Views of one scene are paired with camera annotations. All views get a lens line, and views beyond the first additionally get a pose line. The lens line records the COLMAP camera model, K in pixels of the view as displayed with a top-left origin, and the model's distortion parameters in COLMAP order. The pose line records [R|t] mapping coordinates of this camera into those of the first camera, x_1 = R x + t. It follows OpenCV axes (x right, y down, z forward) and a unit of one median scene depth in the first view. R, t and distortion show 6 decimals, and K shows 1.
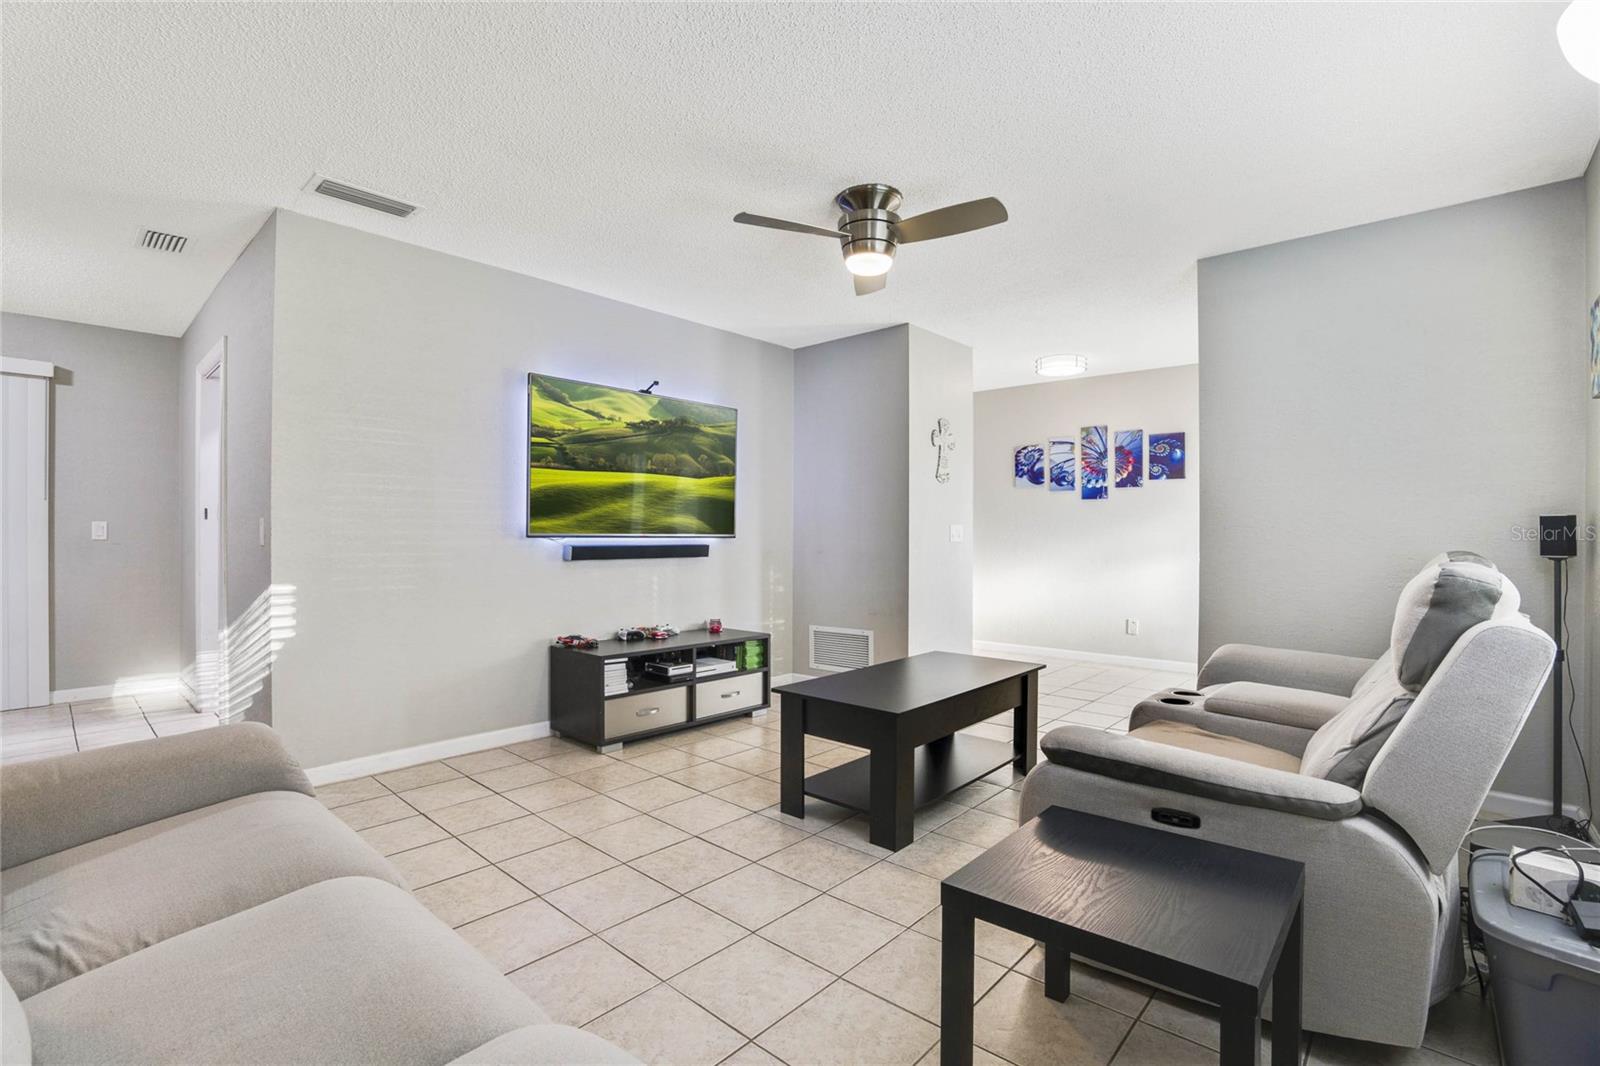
lens RADIAL K [[744.6, 0, 861.2], [0, 744.6, 526.3], [0, 0, 1]] dist [-0.060191, 0.000036]
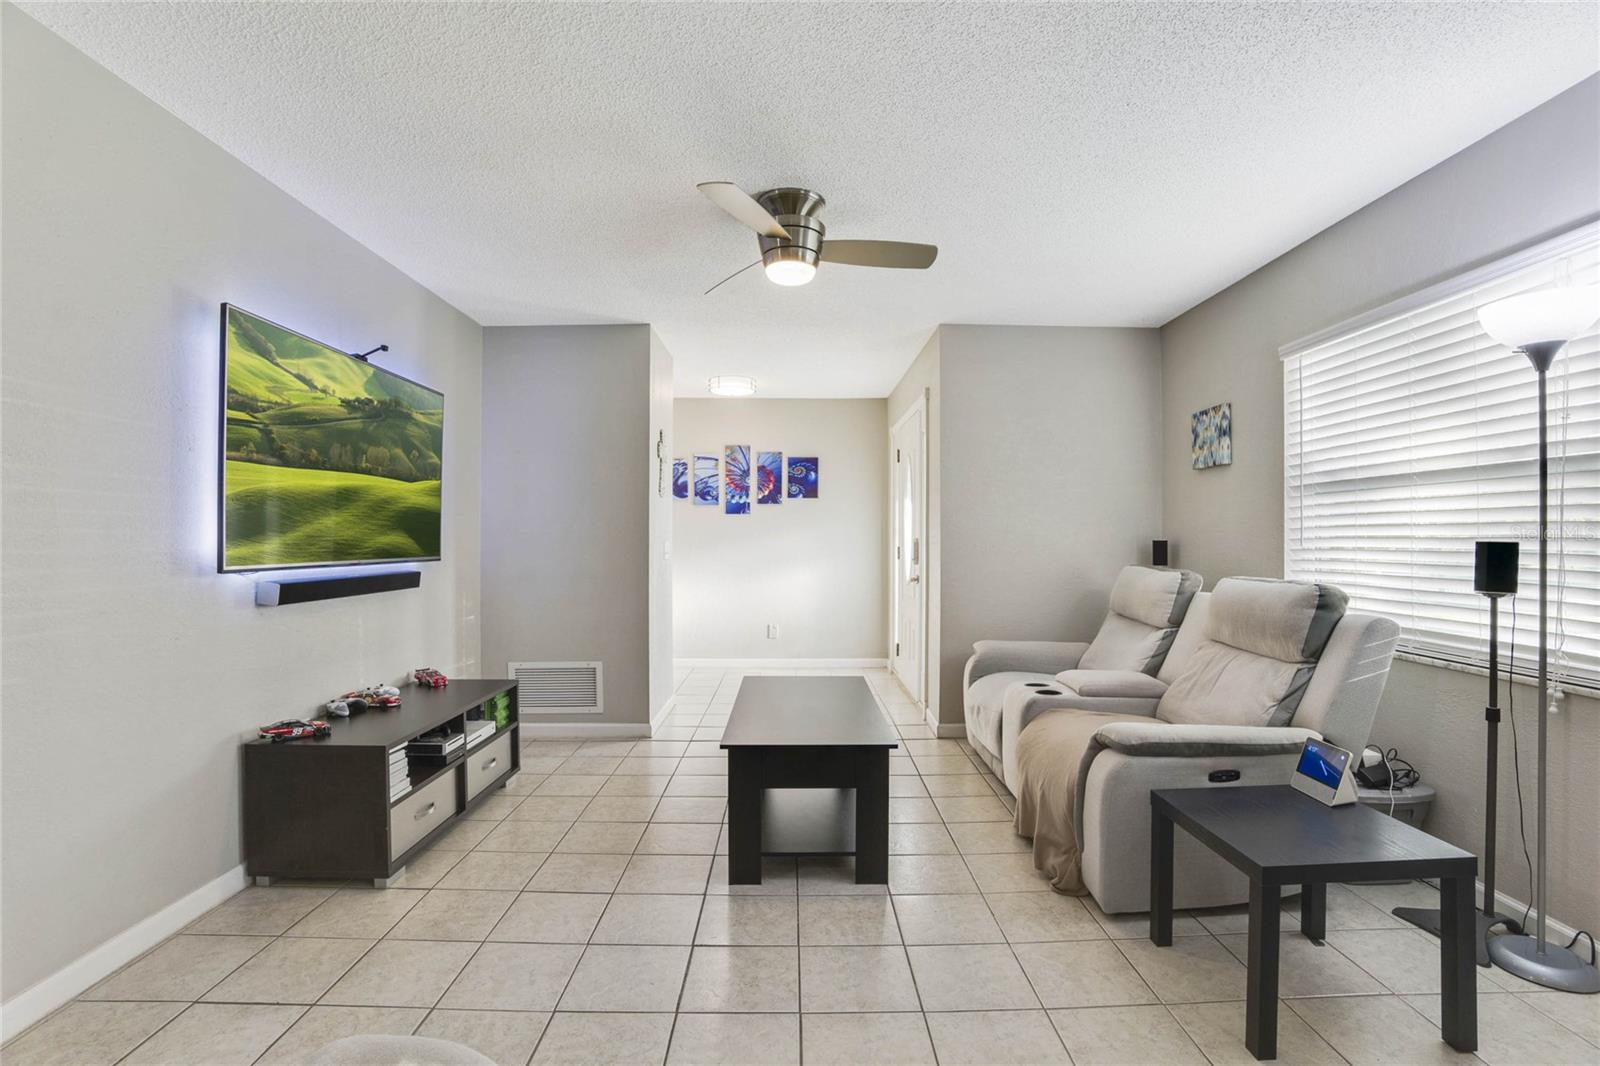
lens RADIAL K [[726.0, 0, 800.0], [0, 726.0, 533.0], [0, 0, 1]] dist [-0.062476, 0.019080]
pose [[0.751964, 0.001066, 0.659203, -0.425151], [-0.006222, 0.999966, 0.005481, -0.021967], [-0.659175, -0.008223, 0.751945, 0.222233]]
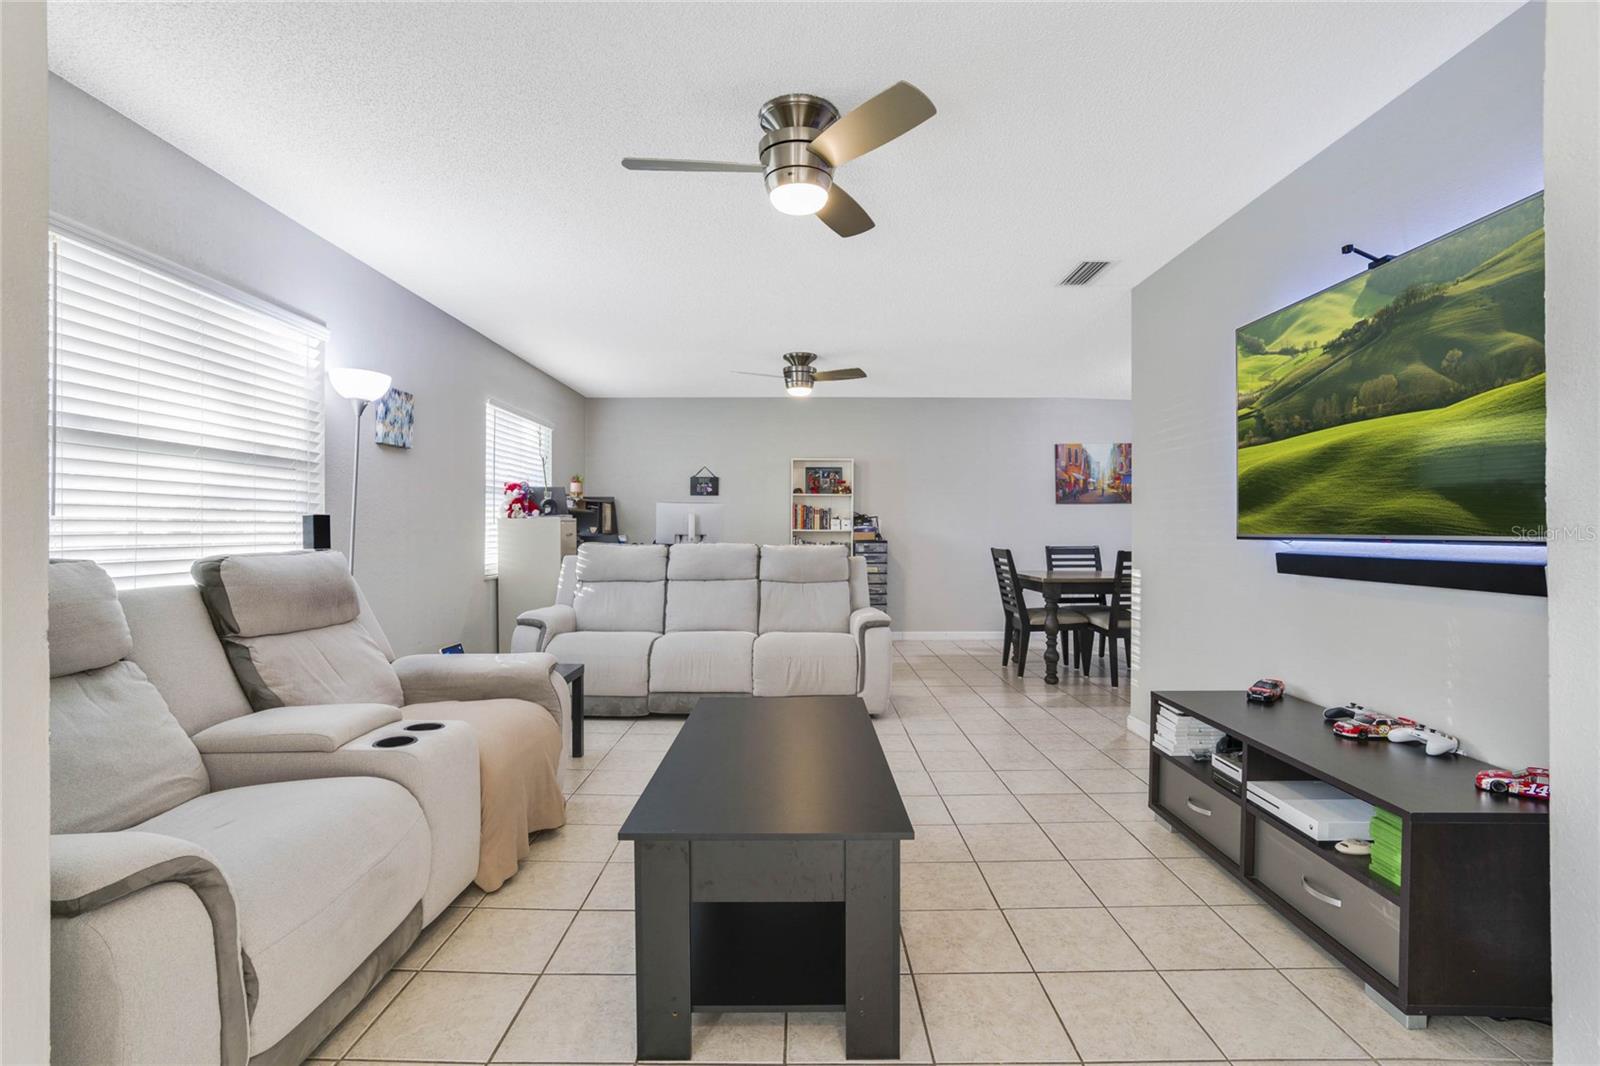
lens RADIAL K [[726.0, 0, 800.0], [0, 726.0, 533.0], [0, 0, 1]] dist [-0.062476, 0.019080]
pose [[-0.761697, 0.002175, -0.647930, 0.370667], [0.006045, 0.999975, -0.003750, 0.010660], [0.647906, -0.006773, -0.761691, 1.144584]]
